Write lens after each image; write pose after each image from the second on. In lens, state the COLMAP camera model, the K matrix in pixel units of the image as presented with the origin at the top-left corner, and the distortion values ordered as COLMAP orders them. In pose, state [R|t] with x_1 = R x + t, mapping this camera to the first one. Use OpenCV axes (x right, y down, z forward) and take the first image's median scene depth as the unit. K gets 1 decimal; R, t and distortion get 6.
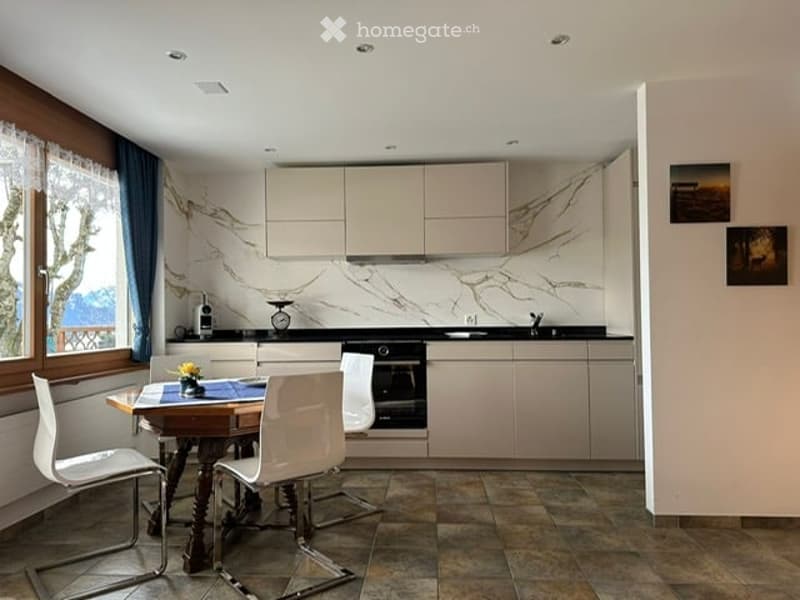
lens RADIAL K [[552.1, 0, 400.0], [0, 552.1, 300.0], [0, 0, 1]] dist [0.112298, -0.152935]
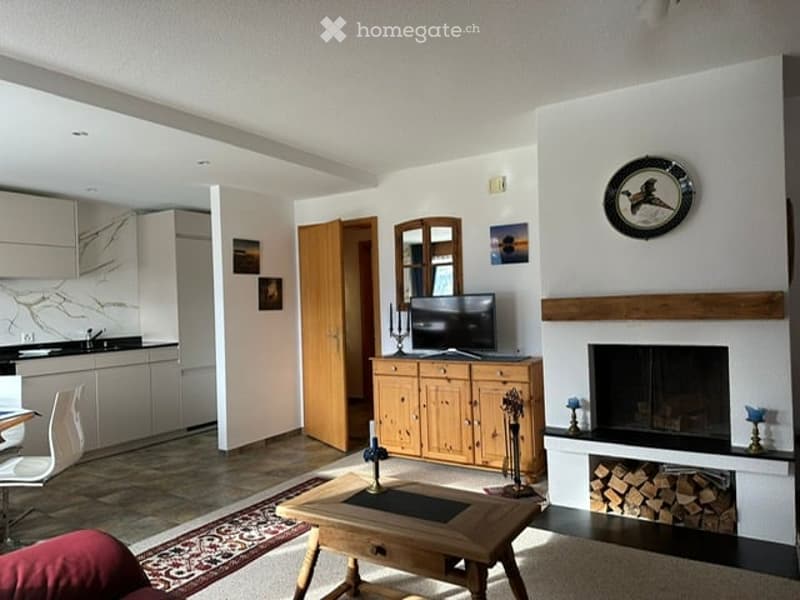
lens RADIAL K [[552.1, 0, 400.0], [0, 552.1, 300.0], [0, 0, 1]] dist [0.112298, -0.152935]
pose [[0.479688, 0.002527, 0.877435, -0.495276], [-0.001449, 0.999997, -0.002088, -0.036800], [-0.877438, -0.000270, 0.479690, -0.153497]]
